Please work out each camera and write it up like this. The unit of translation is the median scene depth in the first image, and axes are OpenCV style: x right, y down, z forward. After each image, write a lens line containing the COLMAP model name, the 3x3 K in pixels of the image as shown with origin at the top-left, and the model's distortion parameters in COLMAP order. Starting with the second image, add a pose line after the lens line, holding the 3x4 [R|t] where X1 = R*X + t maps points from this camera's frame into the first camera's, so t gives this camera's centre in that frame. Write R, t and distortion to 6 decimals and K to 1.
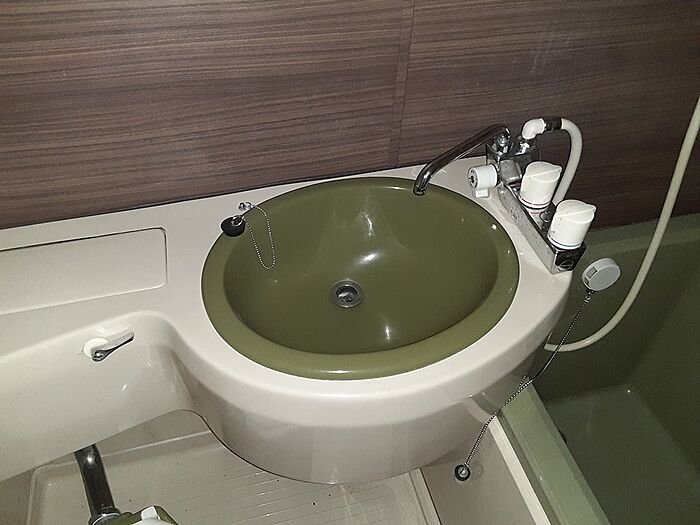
lens RADIAL K [[563.8, 0, 334.3], [0, 563.8, 265.3], [0, 0, 1]] dist [0.115524, -0.144929]
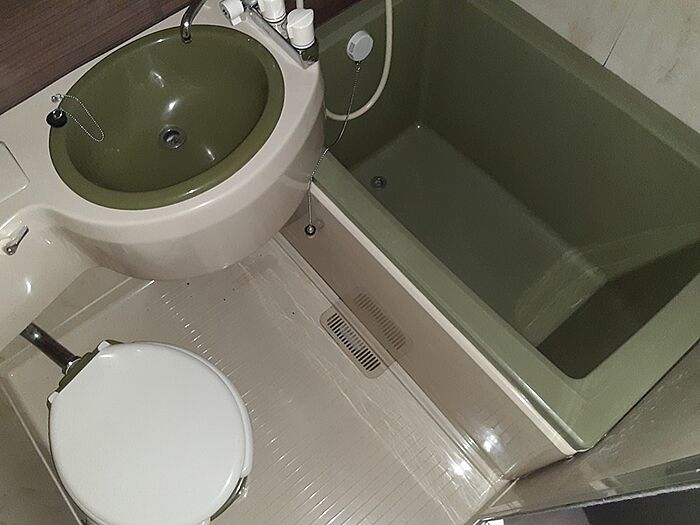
lens RADIAL K [[563.8, 0, 334.3], [0, 563.8, 265.3], [0, 0, 1]] dist [0.115524, -0.144929]
pose [[0.901616, -0.404706, 0.152650, 0.043118], [0.335054, 0.876666, 0.345248, -0.019528], [-0.273547, -0.260135, 0.926014, -0.387972]]
